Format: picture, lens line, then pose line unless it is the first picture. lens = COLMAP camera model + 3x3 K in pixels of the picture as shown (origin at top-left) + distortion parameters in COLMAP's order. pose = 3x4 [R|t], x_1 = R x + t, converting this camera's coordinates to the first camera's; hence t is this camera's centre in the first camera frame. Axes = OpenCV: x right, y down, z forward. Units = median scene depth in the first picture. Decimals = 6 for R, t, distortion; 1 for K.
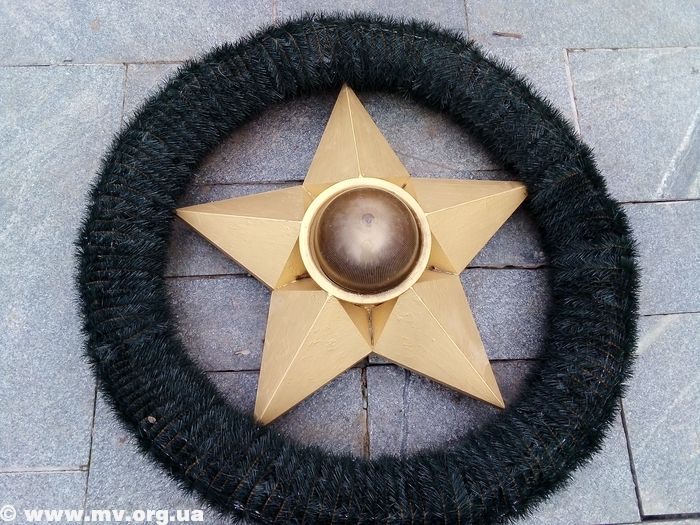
lens RADIAL K [[557.9, 0, 350.0], [0, 557.9, 262.5], [0, 0, 1]] dist [0.029659, -0.041783]
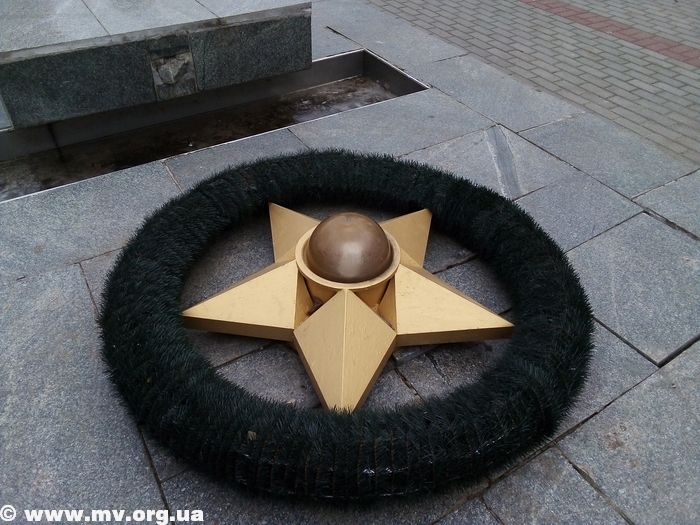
lens RADIAL K [[557.9, 0, 350.0], [0, 557.9, 262.5], [0, 0, 1]] dist [0.029659, -0.041783]
pose [[0.871642, -0.325717, 0.366263, -0.382434], [0.470493, 0.765477, -0.438955, 0.462573], [-0.137391, 0.554936, 0.820469, -0.009809]]
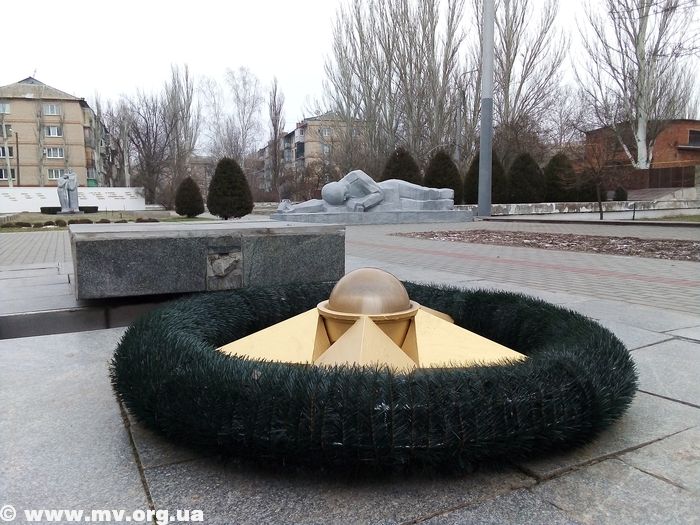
lens RADIAL K [[557.9, 0, 350.0], [0, 557.9, 262.5], [0, 0, 1]] dist [0.029659, -0.041783]
pose [[0.900636, -0.068026, 0.429217, -0.488096], [0.423046, 0.363221, -0.830122, 0.848419], [-0.099431, 0.929216, 0.355908, 0.401432]]
